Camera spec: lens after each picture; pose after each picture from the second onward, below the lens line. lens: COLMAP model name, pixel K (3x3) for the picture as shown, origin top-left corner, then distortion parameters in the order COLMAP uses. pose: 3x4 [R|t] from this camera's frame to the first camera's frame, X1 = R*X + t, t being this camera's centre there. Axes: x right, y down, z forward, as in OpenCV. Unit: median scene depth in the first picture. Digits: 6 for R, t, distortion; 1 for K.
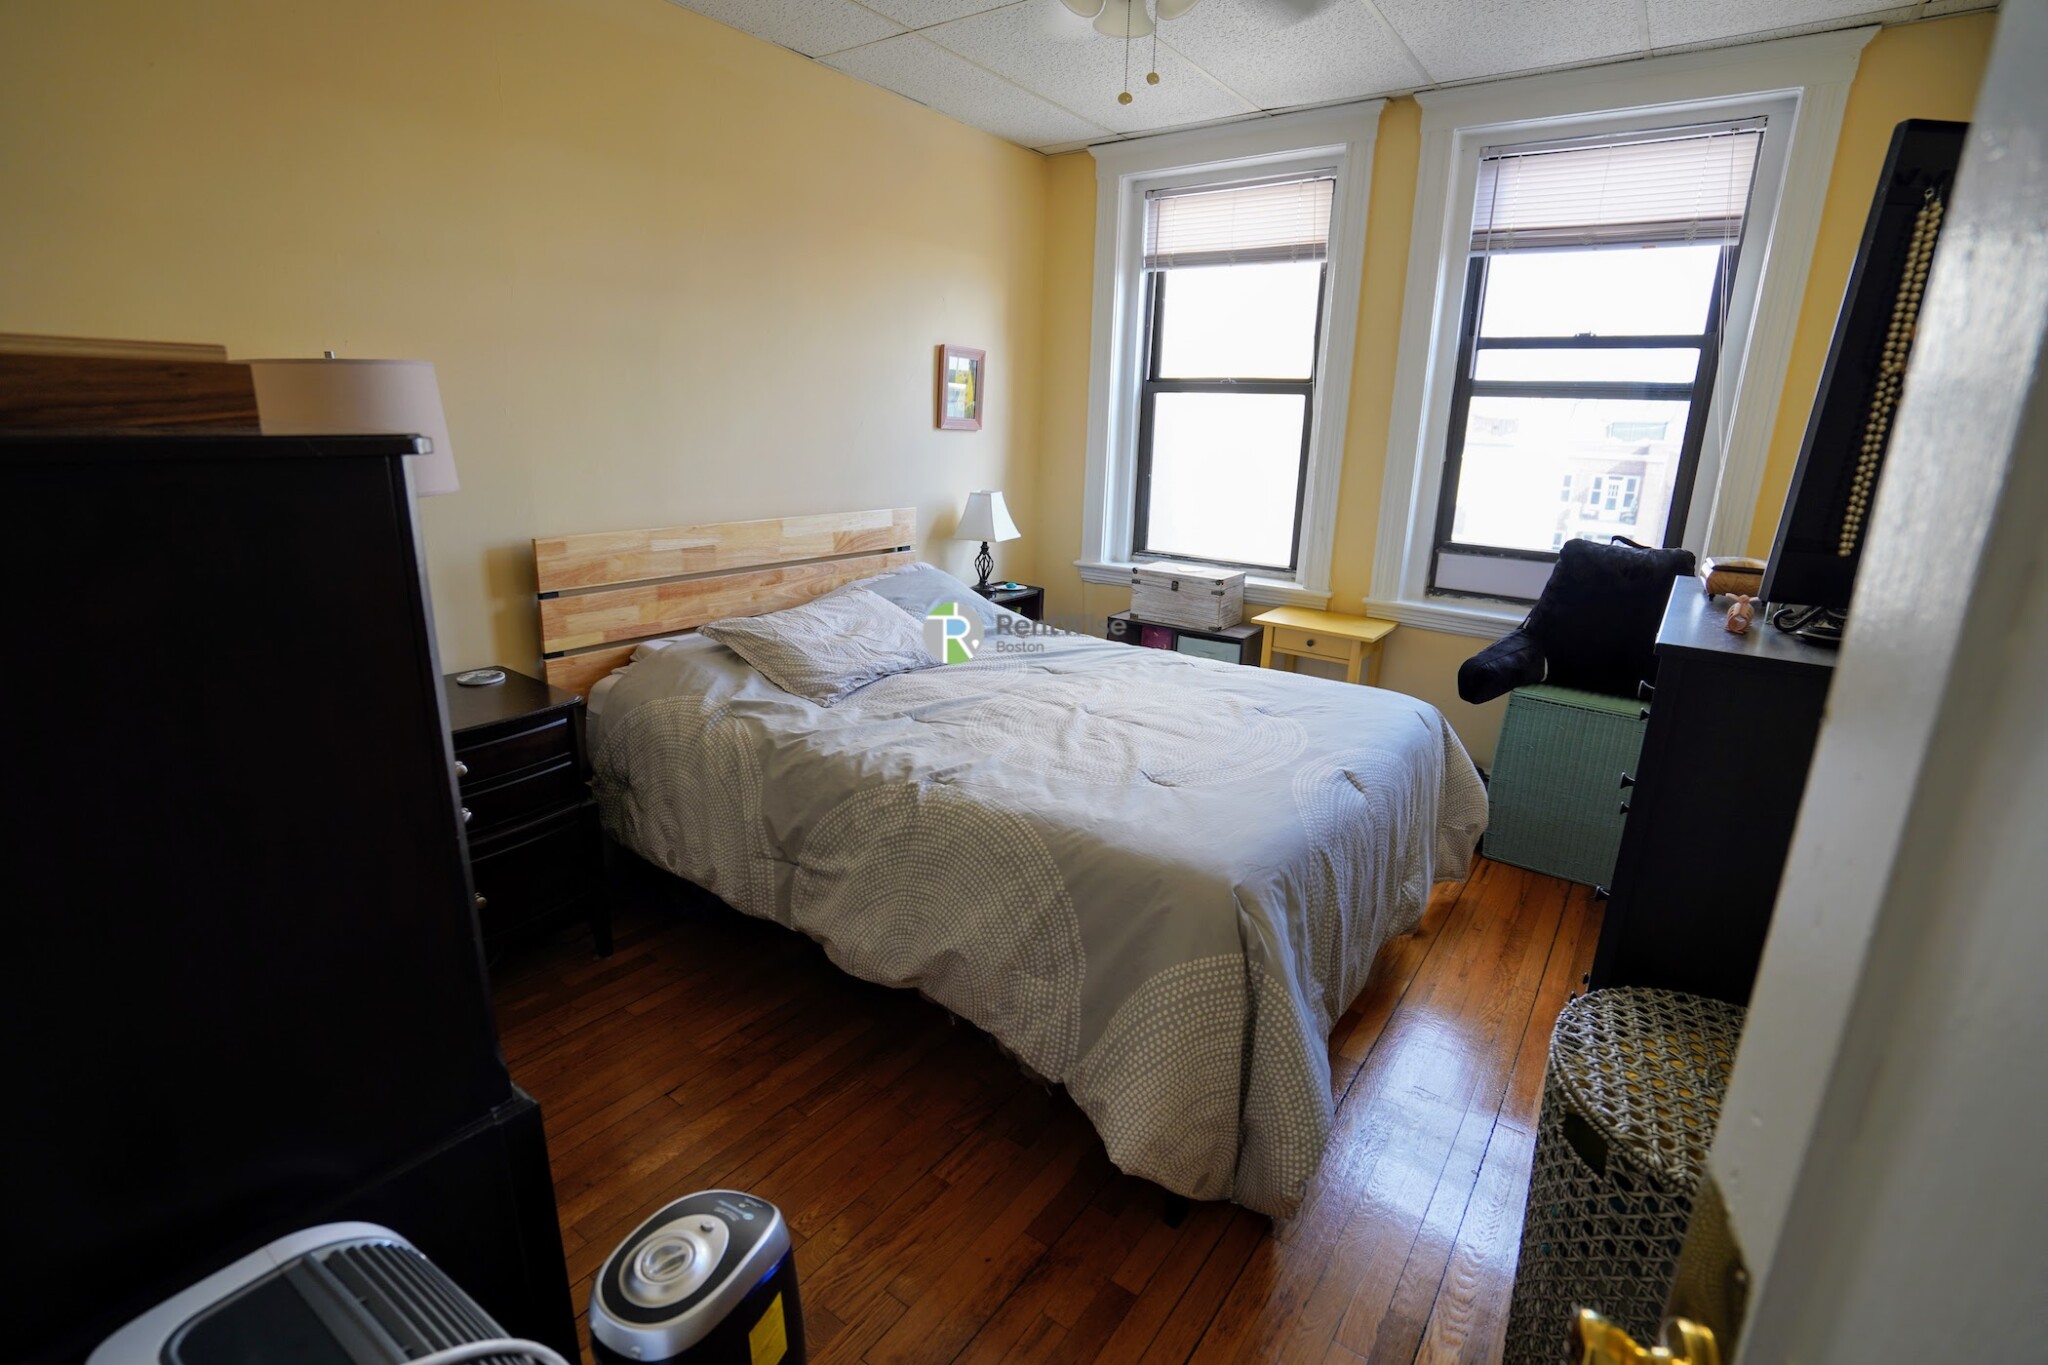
lens RADIAL K [[941.9, 0, 1024.0], [0, 941.9, 682.5], [0, 0, 1]] dist [-0.058901, 0.020145]
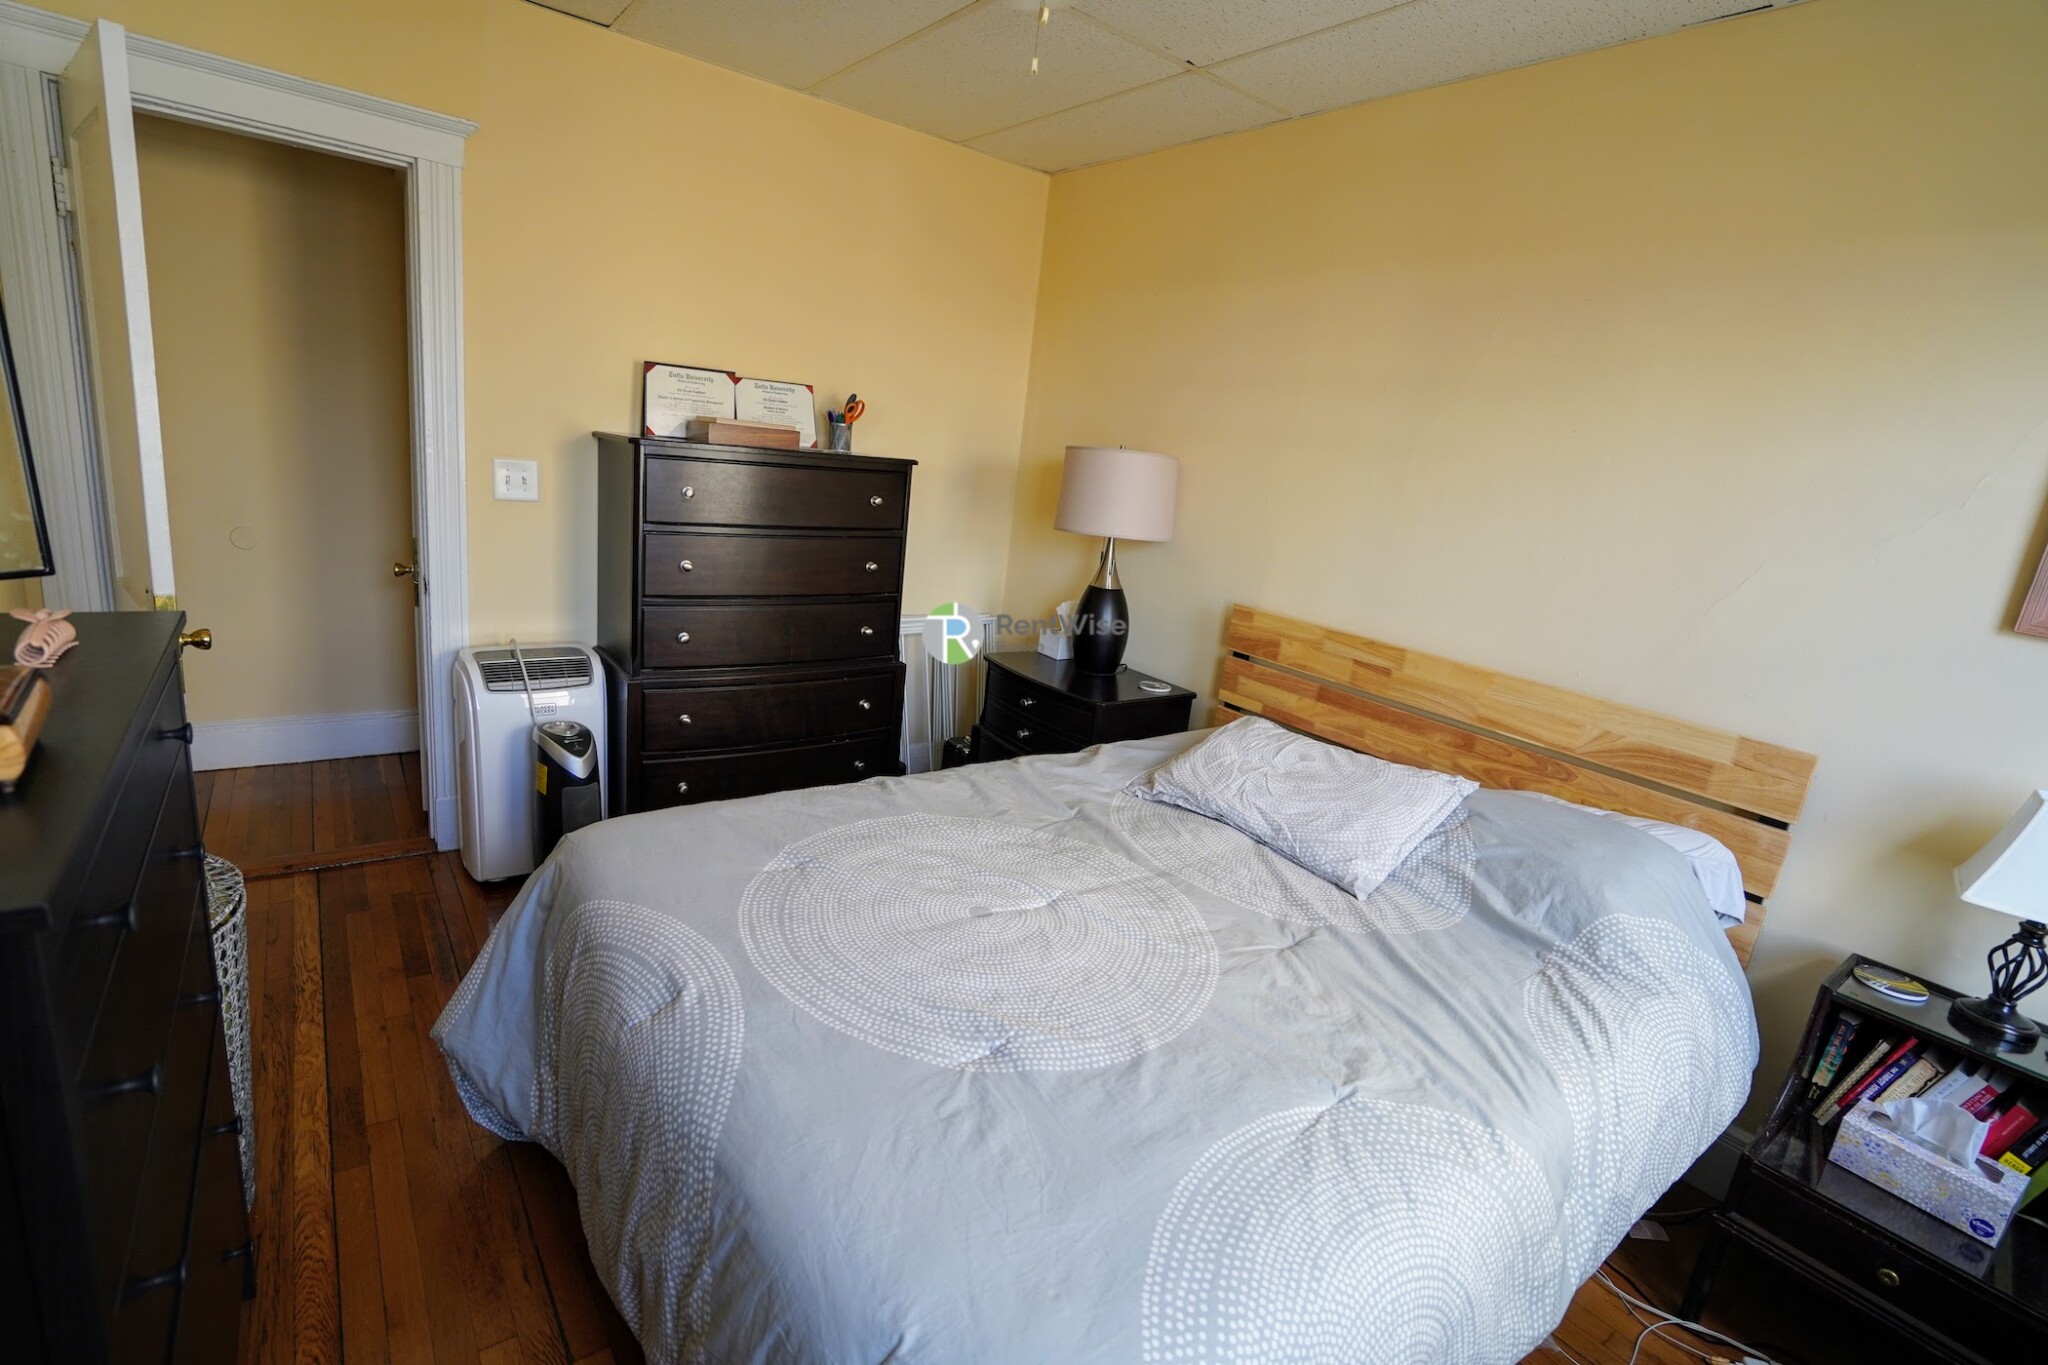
lens RADIAL K [[941.9, 0, 1024.0], [0, 941.9, 682.5], [0, 0, 1]] dist [-0.058901, 0.020145]
pose [[-0.284669, 0.174817, -0.942551, 0.661311], [-0.369212, 0.887386, 0.276095, -0.280488], [0.884673, 0.426597, -0.188067, 0.971656]]
